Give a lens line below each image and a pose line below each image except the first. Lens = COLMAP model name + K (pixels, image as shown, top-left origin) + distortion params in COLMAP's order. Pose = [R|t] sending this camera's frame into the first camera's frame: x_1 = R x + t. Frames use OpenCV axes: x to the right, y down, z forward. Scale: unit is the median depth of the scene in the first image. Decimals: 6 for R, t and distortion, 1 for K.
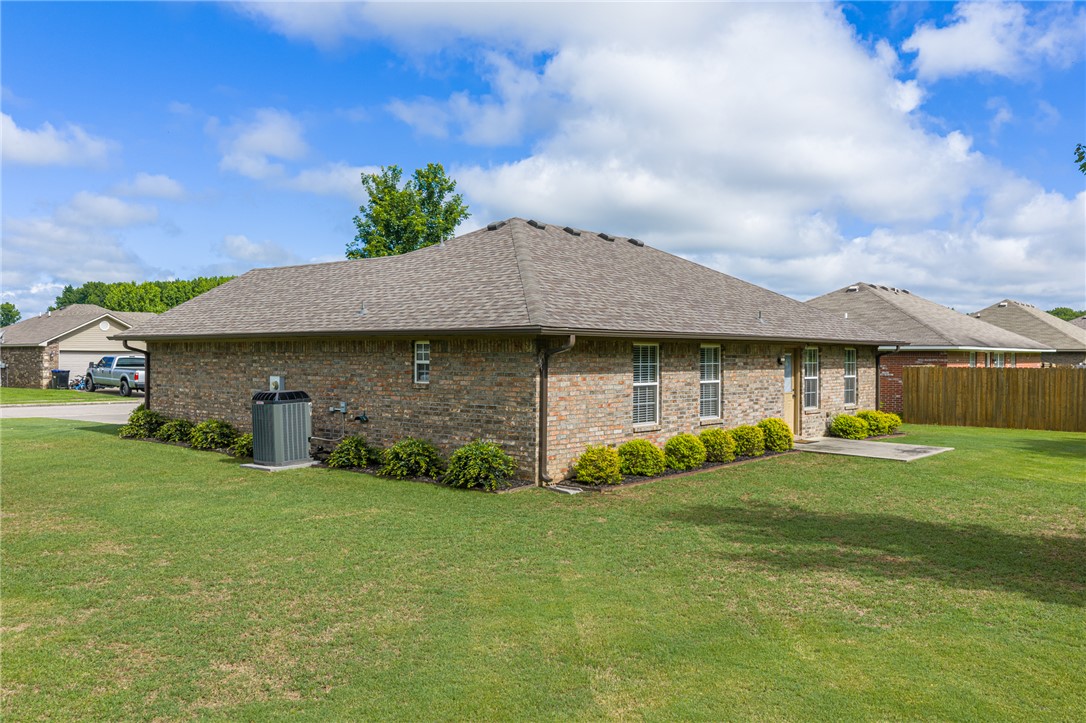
lens RADIAL K [[897.8, 0, 546.9], [0, 897.8, 361.2], [0, 0, 1]] dist [0.024414, -0.043068]
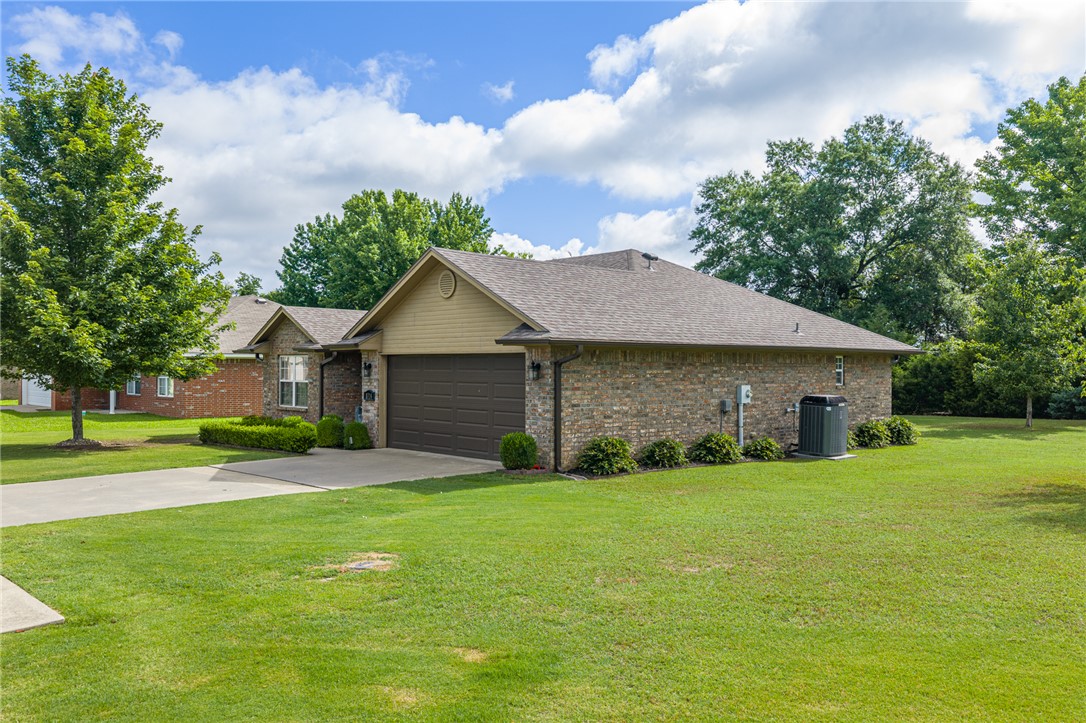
lens RADIAL K [[897.8, 0, 546.9], [0, 897.8, 361.2], [0, 0, 1]] dist [0.024414, -0.043068]
pose [[0.125591, -0.001801, 0.992080, -1.323815], [-0.000121, 0.999998, 0.001831, -0.013326], [-0.992082, -0.000350, 0.125591, 1.040644]]
